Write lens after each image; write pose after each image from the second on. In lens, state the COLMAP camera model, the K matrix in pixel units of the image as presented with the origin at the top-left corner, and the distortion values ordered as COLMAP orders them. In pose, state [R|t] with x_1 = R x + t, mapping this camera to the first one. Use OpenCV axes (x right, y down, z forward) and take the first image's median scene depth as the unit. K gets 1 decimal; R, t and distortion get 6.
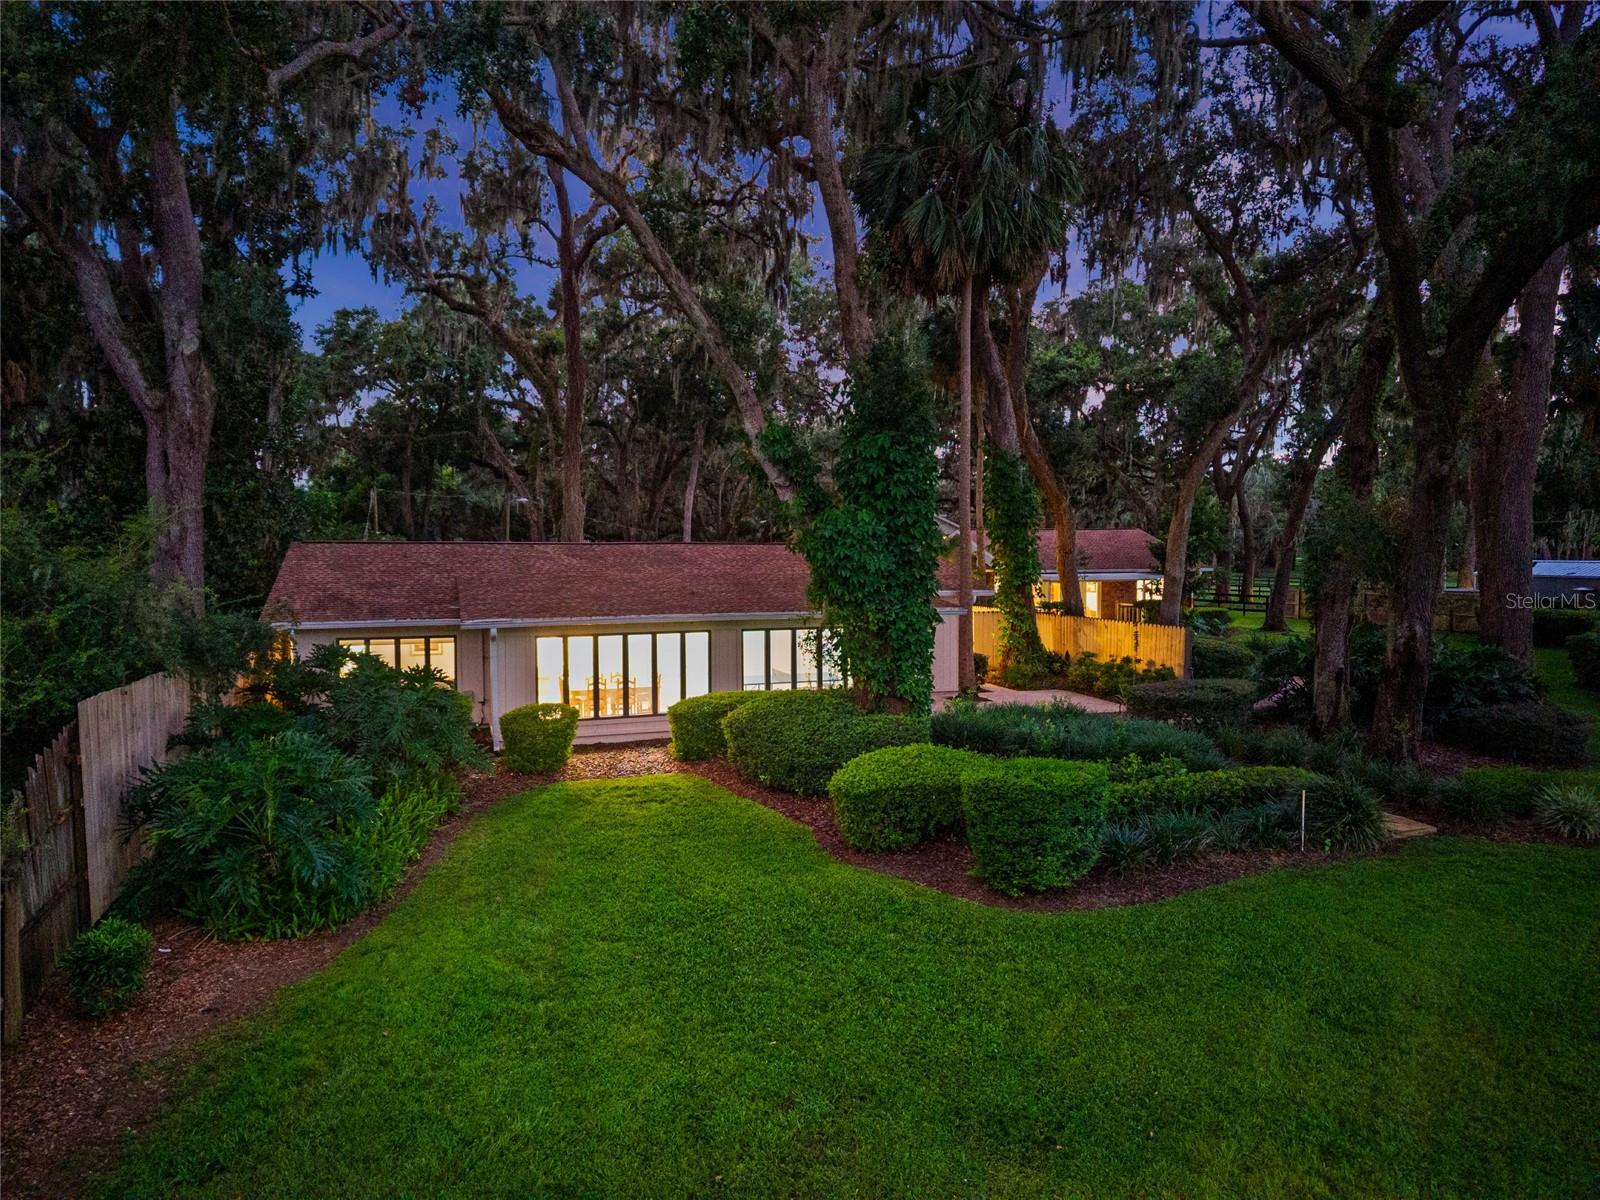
lens RADIAL K [[1125.2, 0, 799.7], [0, 1125.2, 605.7], [0, 0, 1]] dist [0.018849, -0.010461]
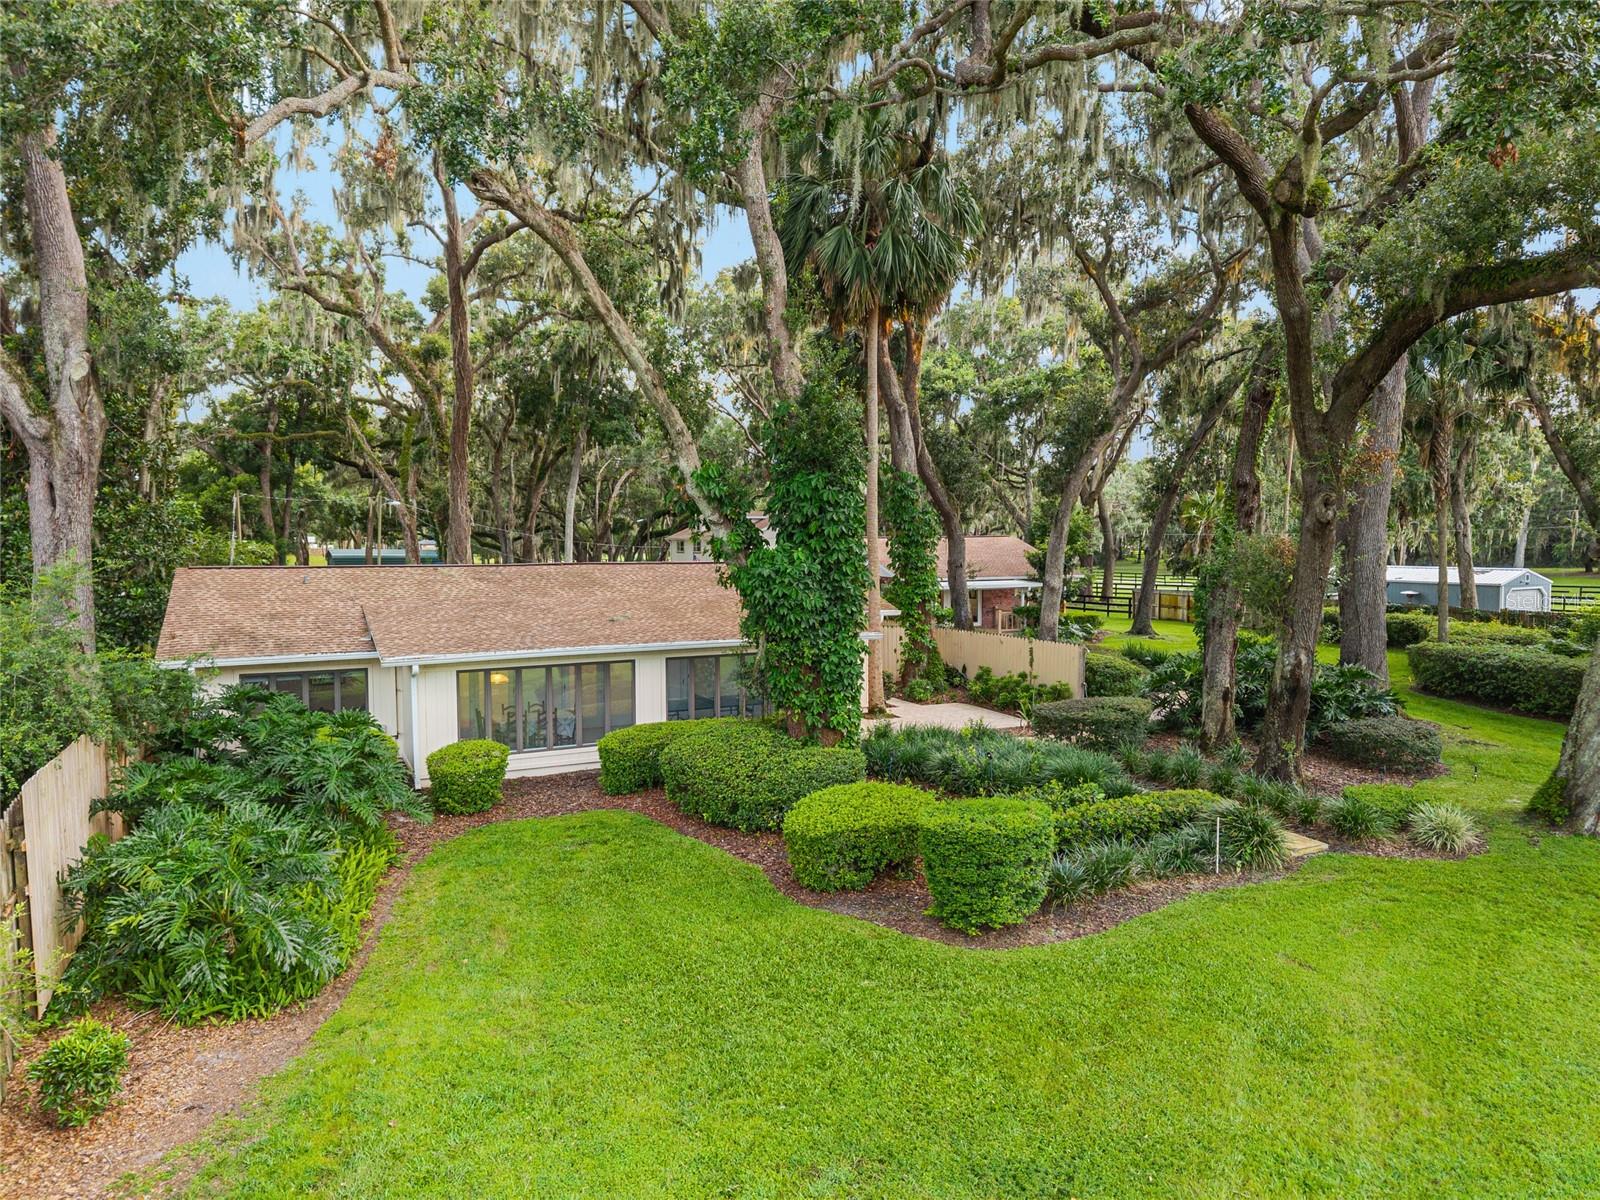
lens RADIAL K [[1125.2, 0, 794.2], [0, 1125.2, 596.3], [0, 0, 1]] dist [0.018849, -0.010461]
pose [[0.990889, -0.008561, 0.134409, -0.083410], [0.006855, 0.999890, 0.013155, -0.054143], [-0.134507, -0.012114, 0.990839, -0.014376]]
